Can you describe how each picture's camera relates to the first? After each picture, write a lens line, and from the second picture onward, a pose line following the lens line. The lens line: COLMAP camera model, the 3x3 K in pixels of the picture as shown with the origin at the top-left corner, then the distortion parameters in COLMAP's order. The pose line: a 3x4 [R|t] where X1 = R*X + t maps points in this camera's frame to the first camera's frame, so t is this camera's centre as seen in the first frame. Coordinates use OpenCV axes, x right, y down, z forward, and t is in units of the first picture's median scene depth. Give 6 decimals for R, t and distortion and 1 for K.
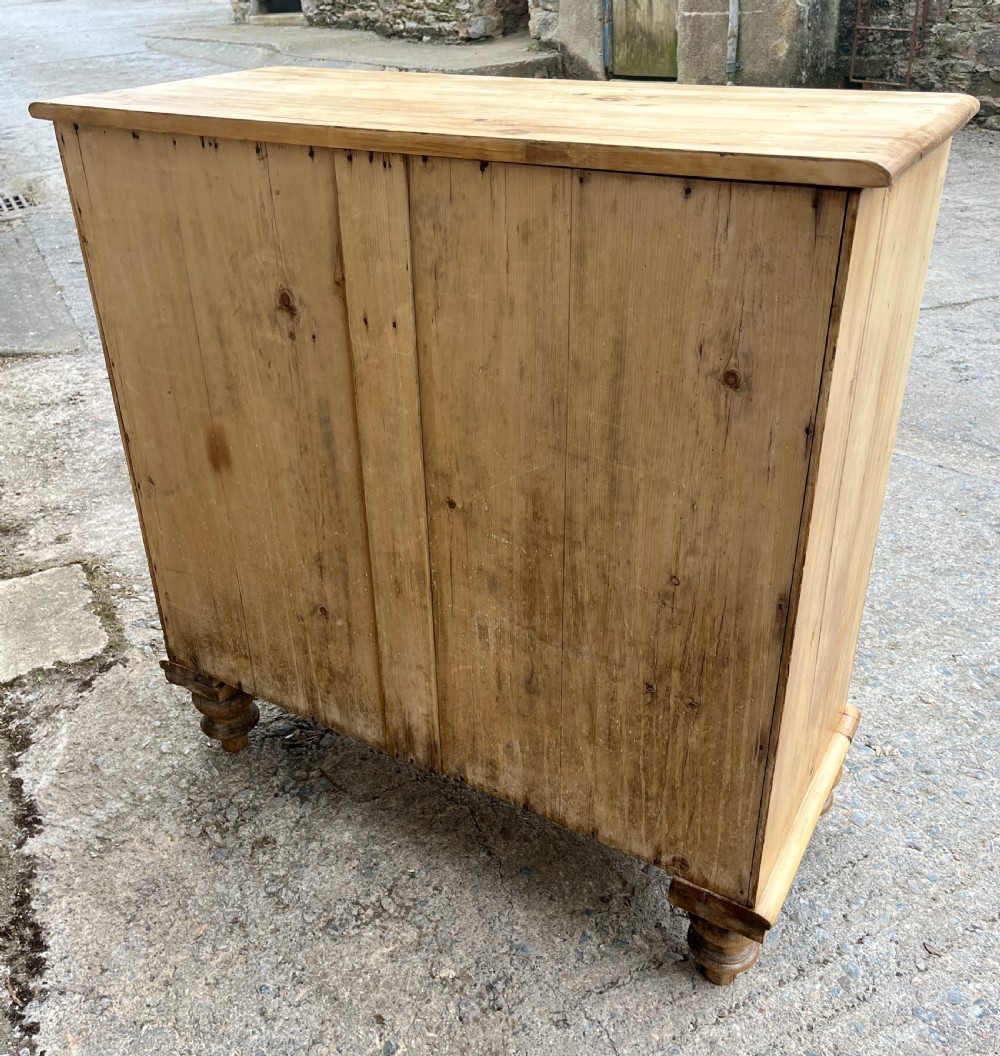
lens RADIAL K [[993.6, 0, 497.6], [0, 993.6, 526.6], [0, 0, 1]] dist [0.037882, 0.000000]
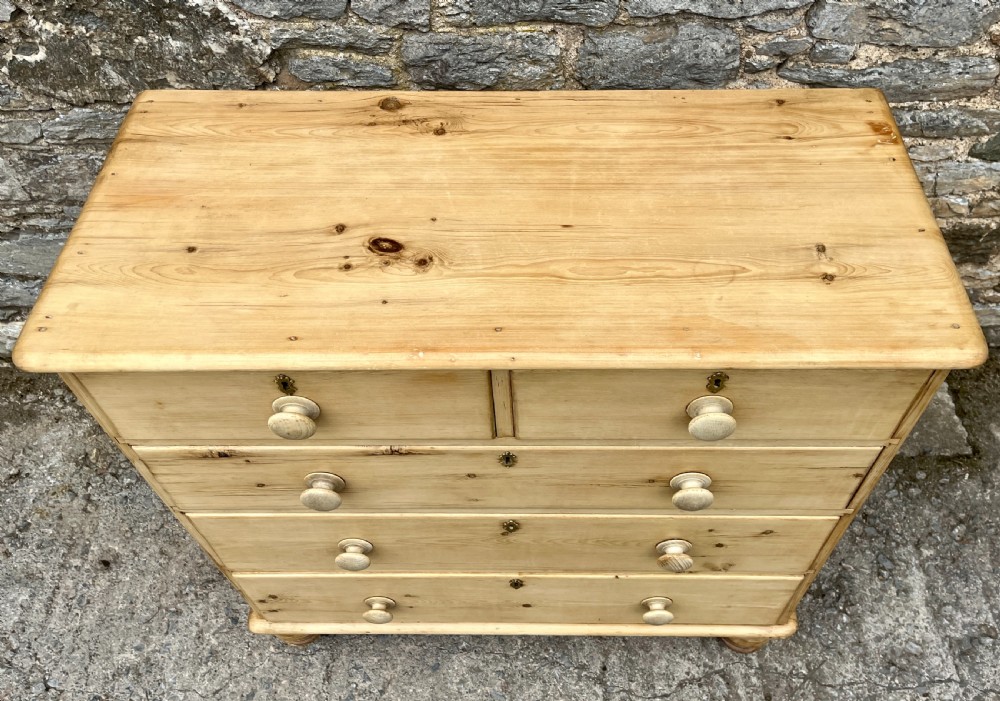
lens RADIAL K [[827.7, 0, 540.1], [0, 827.7, 335.8], [0, 0, 1]] dist [0.032896, -0.010020]
pose [[-0.438030, 0.725390, -0.530979, 0.260605], [-0.452853, 0.332186, 0.827392, -0.872107], [0.776566, 0.602877, 0.182987, 0.686643]]
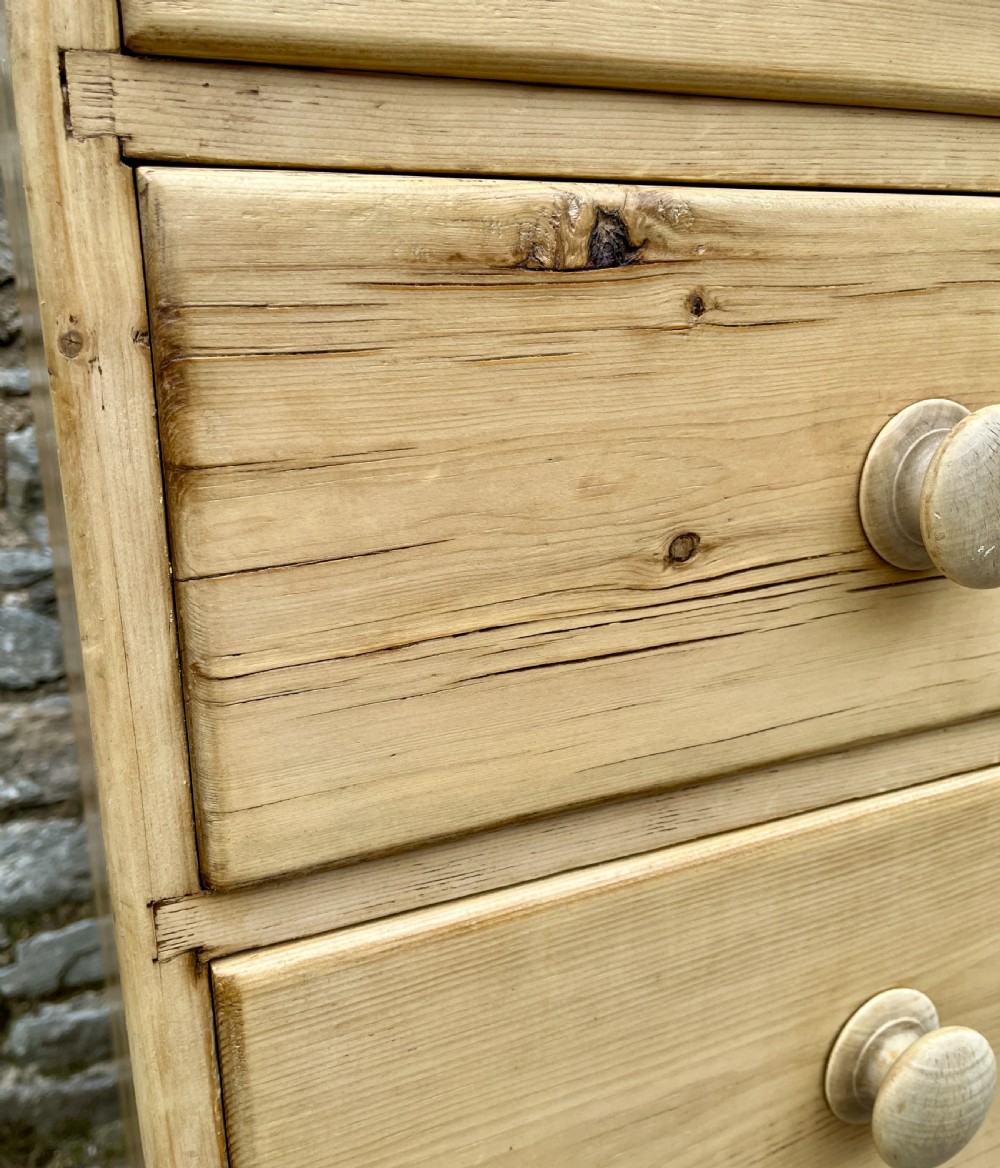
lens RADIAL K [[1099.1, 0, 503.0], [0, 1099.1, 581.2], [0, 0, 1]] dist [0.020774, 0.000000]
pose [[-0.011200, 0.280034, -0.959925, 0.272233], [-0.511475, 0.823291, 0.246142, -0.064072], [0.859225, 0.493734, 0.134010, 0.653408]]
